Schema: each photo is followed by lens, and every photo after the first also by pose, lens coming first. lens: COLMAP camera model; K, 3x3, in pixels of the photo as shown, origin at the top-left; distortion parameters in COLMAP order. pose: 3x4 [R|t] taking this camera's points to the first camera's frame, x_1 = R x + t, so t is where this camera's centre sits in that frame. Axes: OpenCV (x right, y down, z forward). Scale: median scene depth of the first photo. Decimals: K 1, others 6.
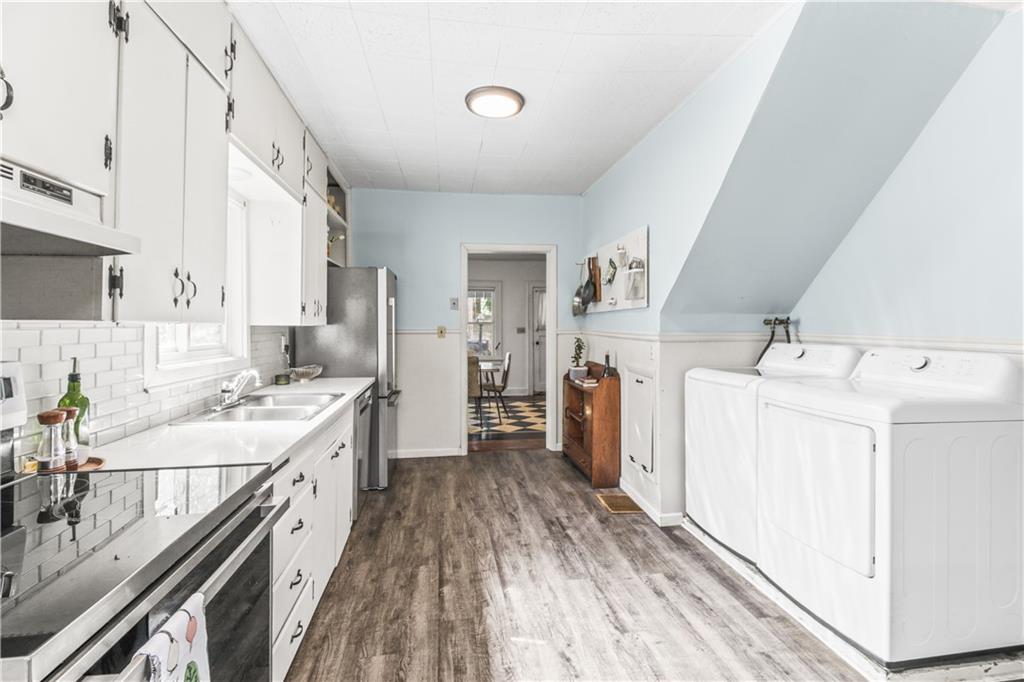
lens RADIAL K [[492.2, 0, 512.4], [0, 492.2, 332.3], [0, 0, 1]] dist [0.002582, 0.002518]
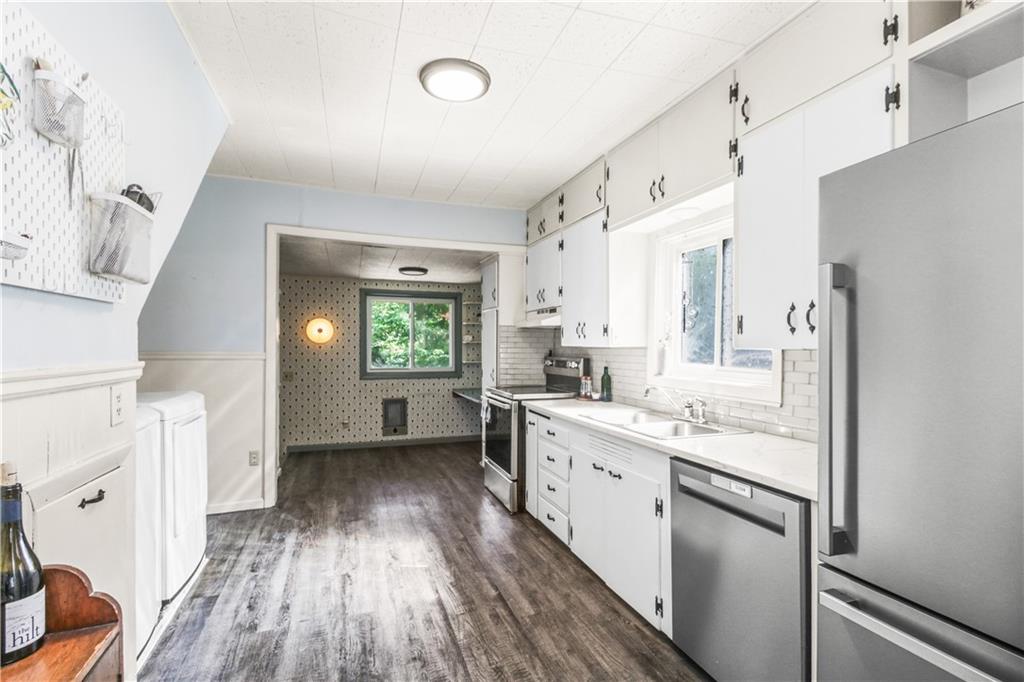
lens RADIAL K [[492.2, 0, 523.7], [0, 492.2, 348.1], [0, 0, 1]] dist [0.002582, 0.002518]
pose [[-0.978058, -0.003500, -0.208305, 0.026029], [-0.007402, 0.999811, 0.017954, -0.032816], [0.208203, 0.019102, -0.977899, 1.988423]]
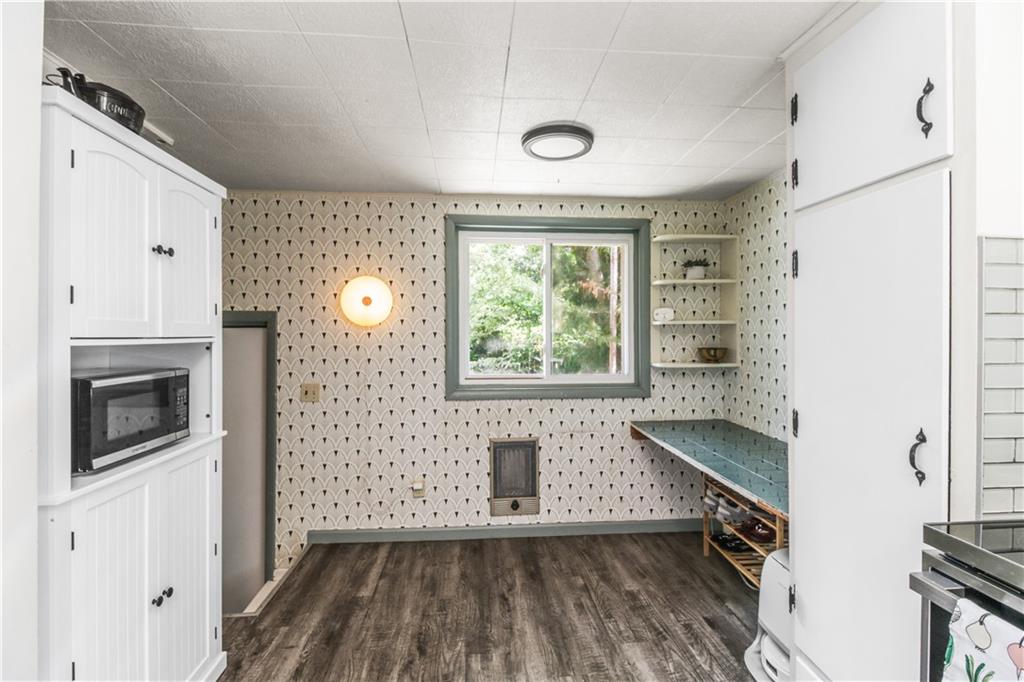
lens RADIAL K [[492.2, 0, 512.9], [0, 492.2, 335.1], [0, 0, 1]] dist [0.002582, 0.002518]
pose [[-0.998528, -0.000776, 0.054239, 0.053183], [0.000575, 0.999690, 0.024891, -0.023952], [-0.054241, 0.024885, -0.998218, 1.321496]]
